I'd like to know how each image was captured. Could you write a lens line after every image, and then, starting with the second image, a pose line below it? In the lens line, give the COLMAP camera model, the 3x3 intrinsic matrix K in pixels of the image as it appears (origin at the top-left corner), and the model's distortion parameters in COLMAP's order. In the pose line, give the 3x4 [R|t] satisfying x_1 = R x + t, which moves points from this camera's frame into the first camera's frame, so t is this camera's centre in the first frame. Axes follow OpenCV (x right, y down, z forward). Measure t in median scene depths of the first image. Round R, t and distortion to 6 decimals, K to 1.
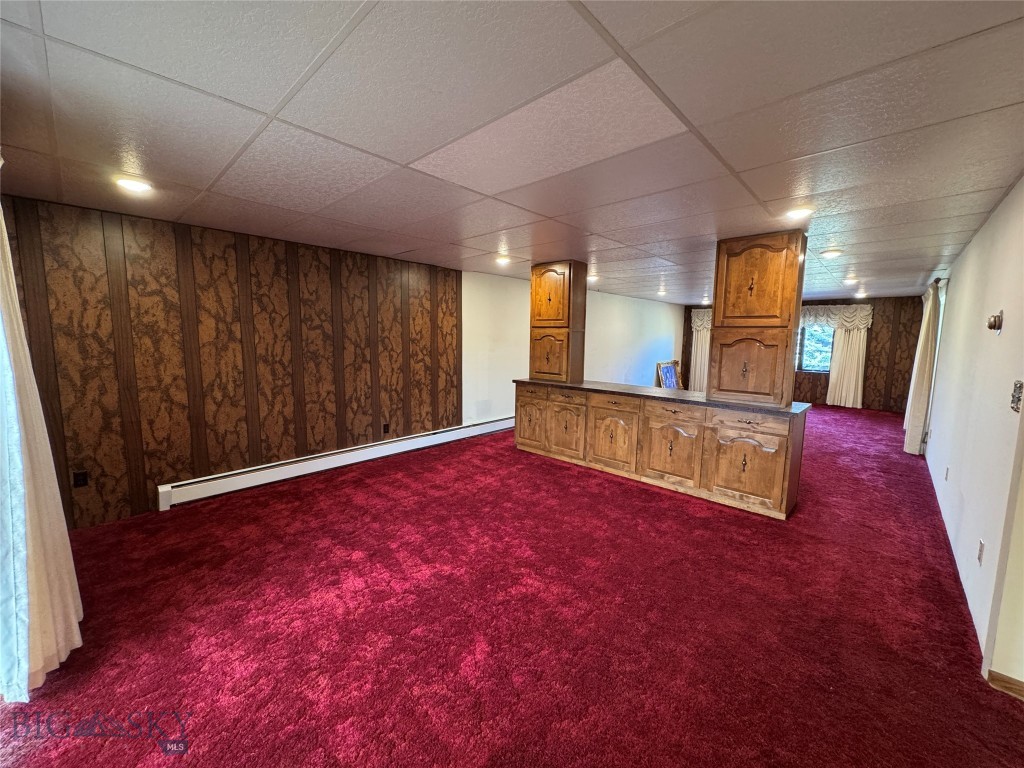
lens RADIAL K [[409.1, 0, 509.0], [0, 409.1, 383.8], [0, 0, 1]] dist [-0.001713, 0.000396]
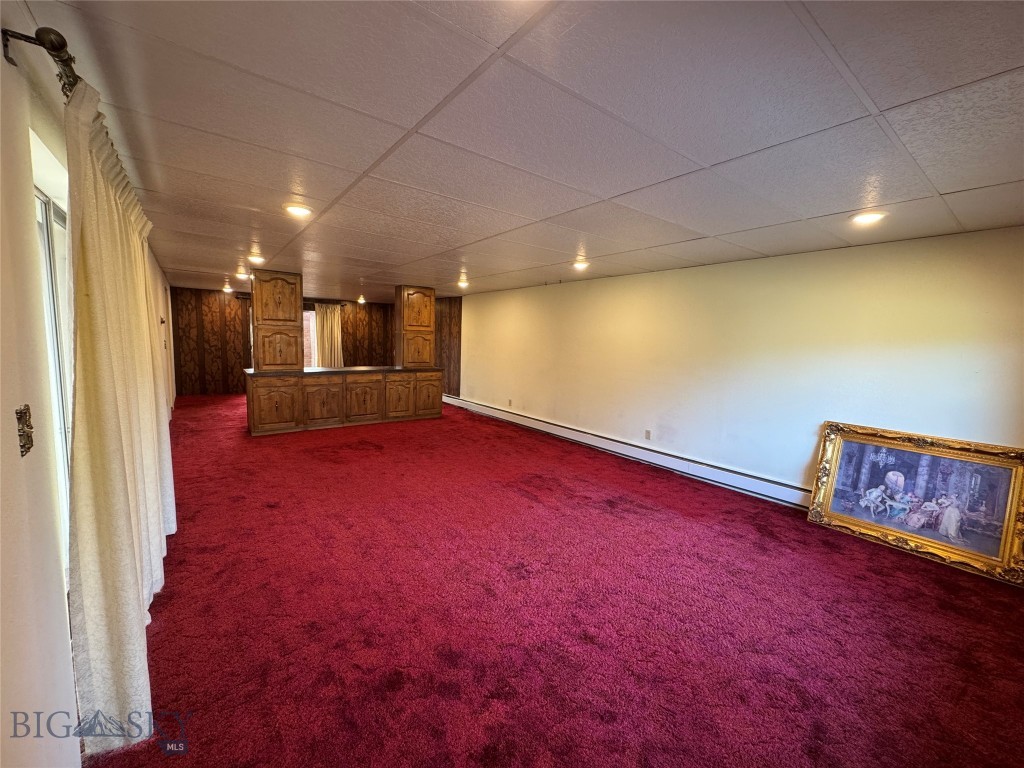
lens RADIAL K [[409.1, 0, 508.2], [0, 409.1, 384.3], [0, 0, 1]] dist [-0.001713, 0.000396]
pose [[-0.167119, 0.095143, -0.981335, 0.890701], [-0.143525, 0.982383, 0.119687, -0.102328], [0.975434, 0.160848, -0.150520, 0.933338]]
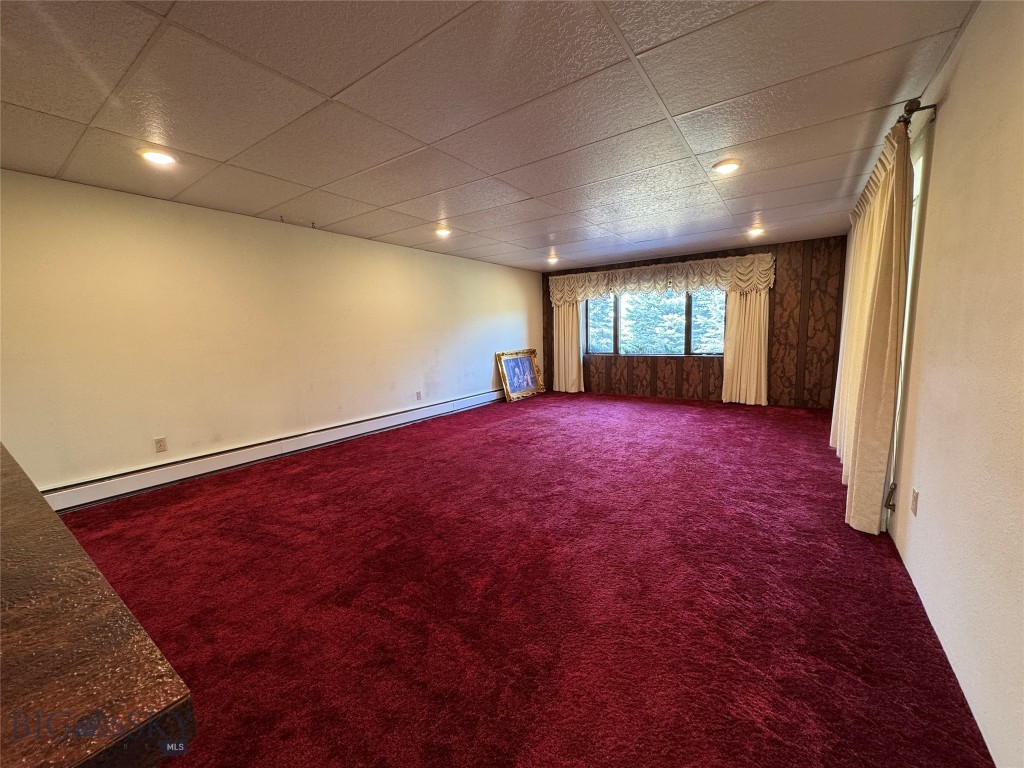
lens RADIAL K [[409.1, 0, 507.7], [0, 409.1, 384.1], [0, 0, 1]] dist [-0.001713, 0.000396]
pose [[0.989152, -0.057085, 0.135353, 0.346245], [0.055950, 0.998359, 0.012178, -0.009112], [-0.135826, -0.004473, 0.990723, 0.384608]]
